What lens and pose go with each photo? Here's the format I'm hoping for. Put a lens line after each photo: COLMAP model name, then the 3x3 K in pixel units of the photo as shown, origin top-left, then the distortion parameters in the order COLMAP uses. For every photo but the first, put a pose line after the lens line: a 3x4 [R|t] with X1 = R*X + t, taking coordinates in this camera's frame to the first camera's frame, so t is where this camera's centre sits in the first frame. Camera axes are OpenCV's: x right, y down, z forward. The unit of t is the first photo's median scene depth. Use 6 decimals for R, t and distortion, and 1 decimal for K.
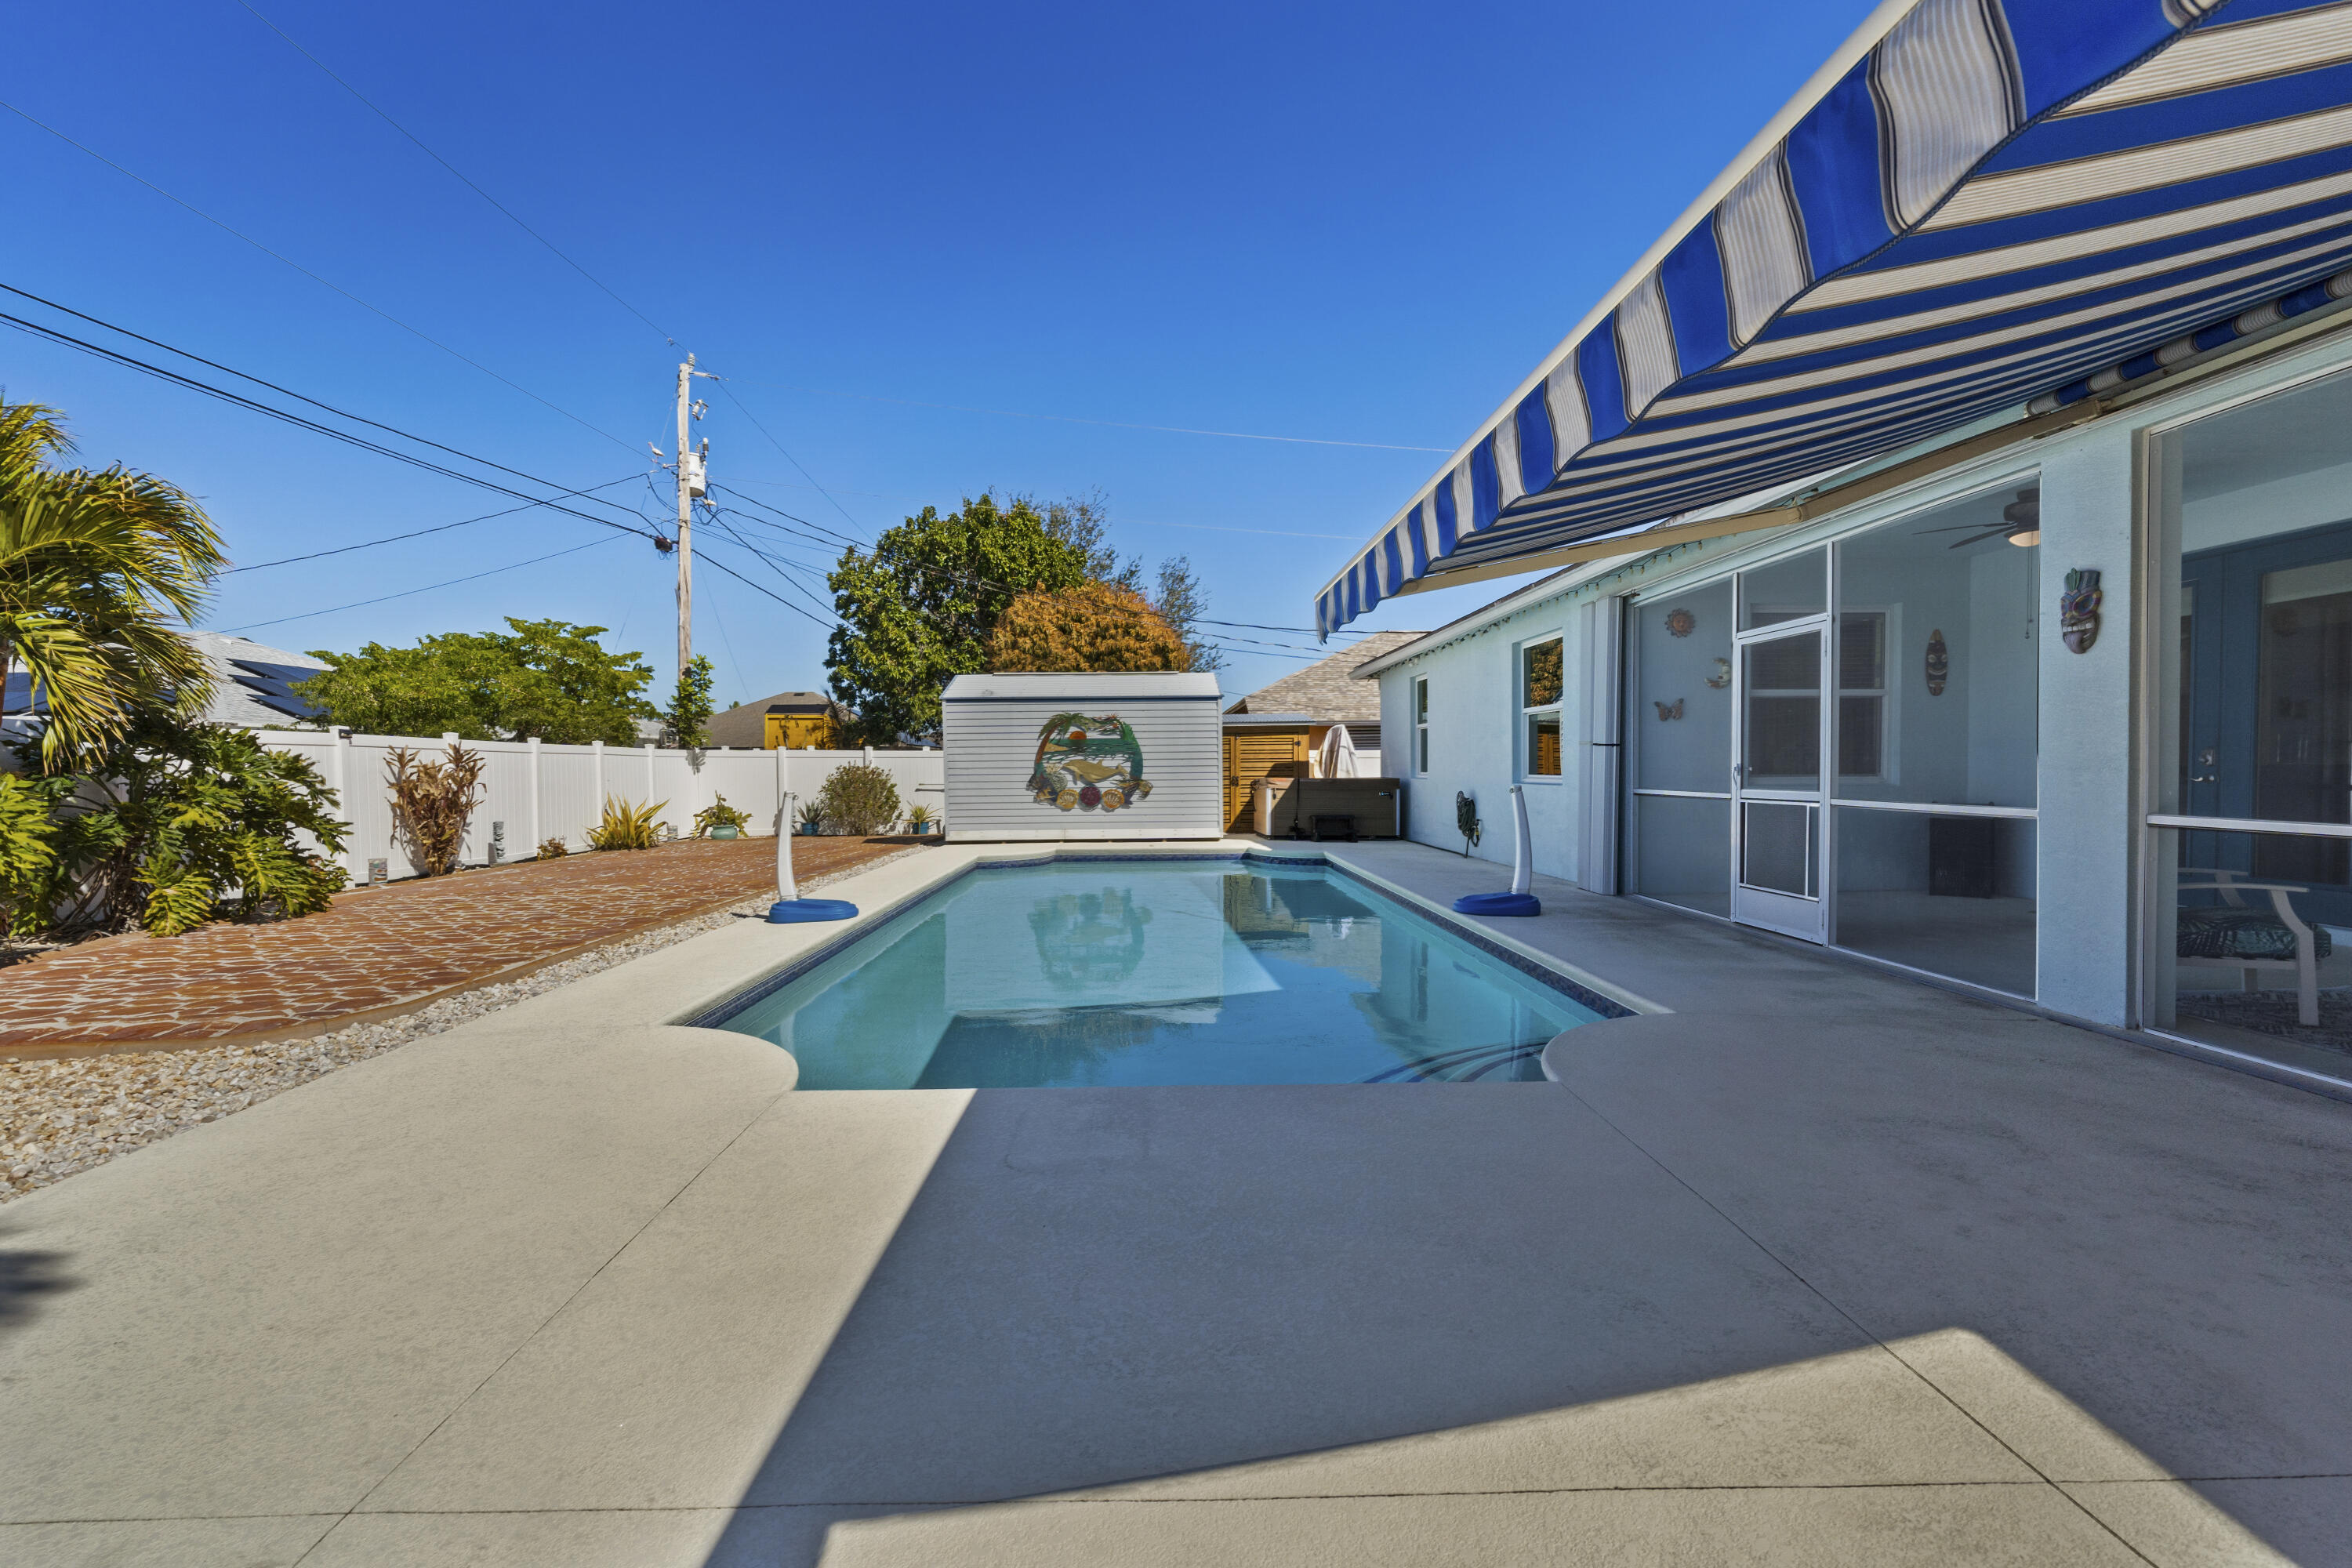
lens RADIAL K [[960.9, 0, 1176.2], [0, 960.9, 784.9], [0, 0, 1]] dist [-0.000721, -0.000053]
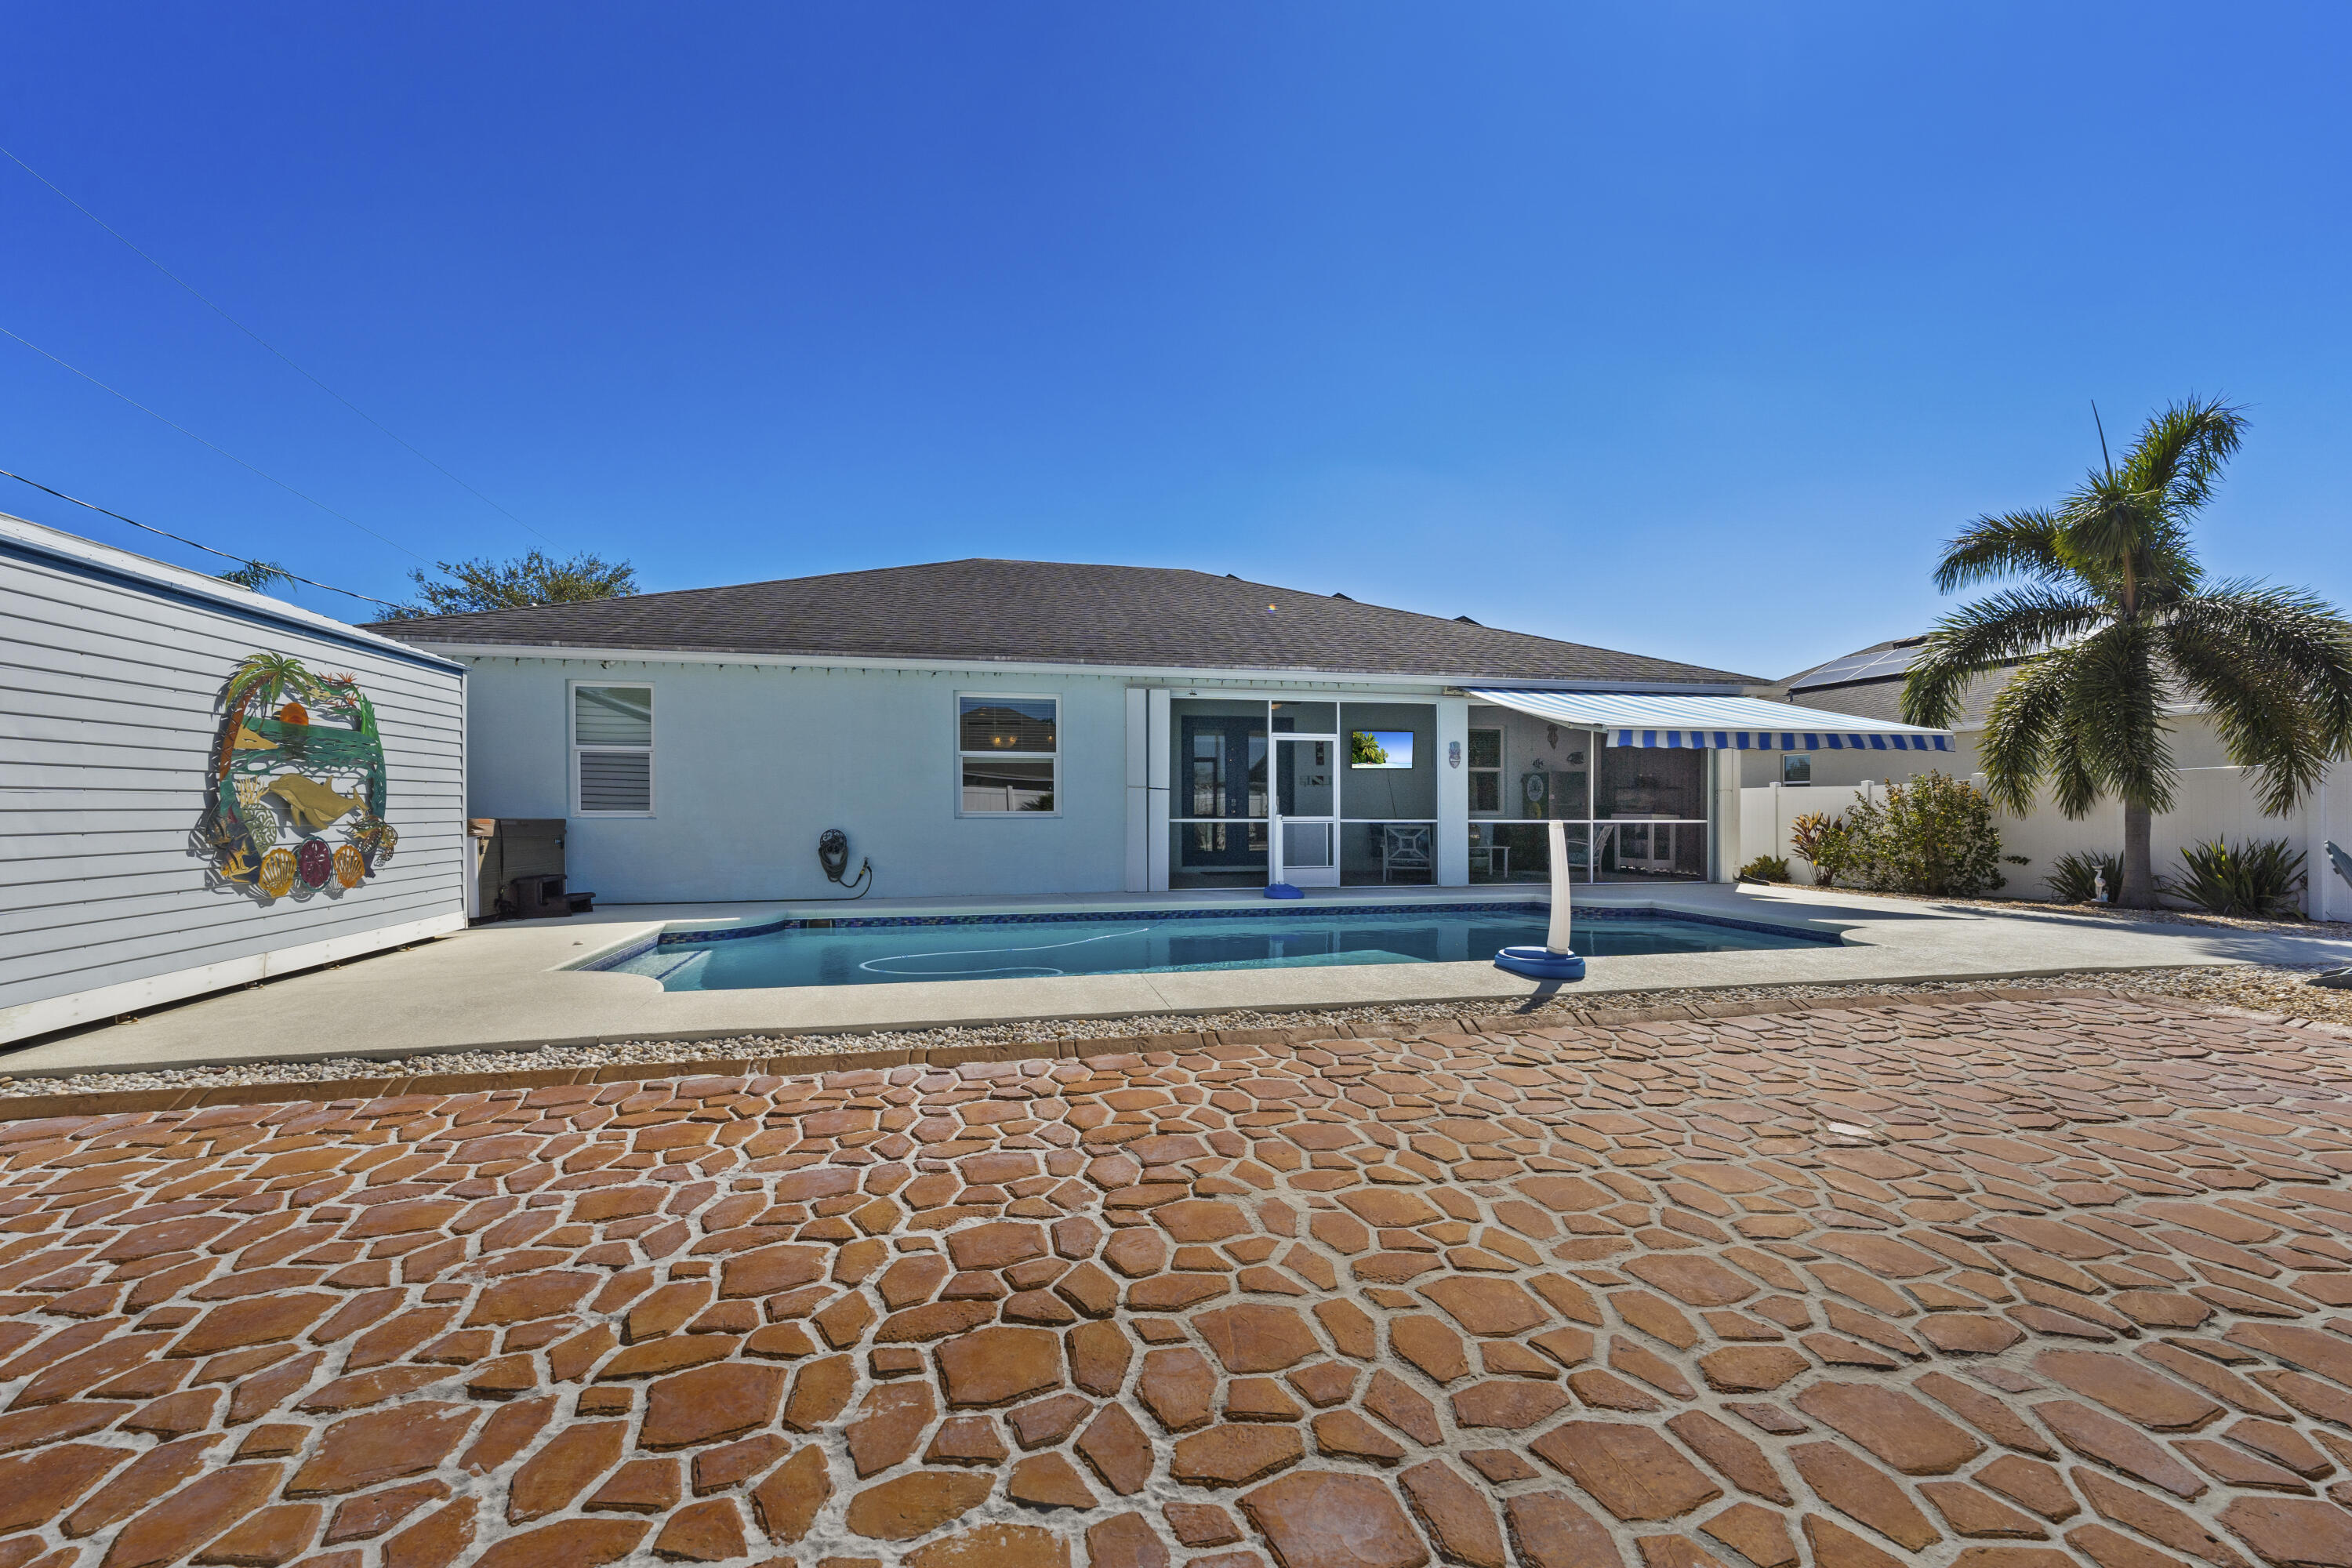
lens RADIAL K [[960.9, 0, 1175.4], [0, 960.9, 795.7], [0, 0, 1]] dist [-0.000721, -0.000053]
pose [[-0.185540, 0.021805, 0.982395, -0.566016], [0.020928, 0.999615, -0.018235, -0.002215], [-0.982414, 0.017176, -0.185925, 0.711686]]
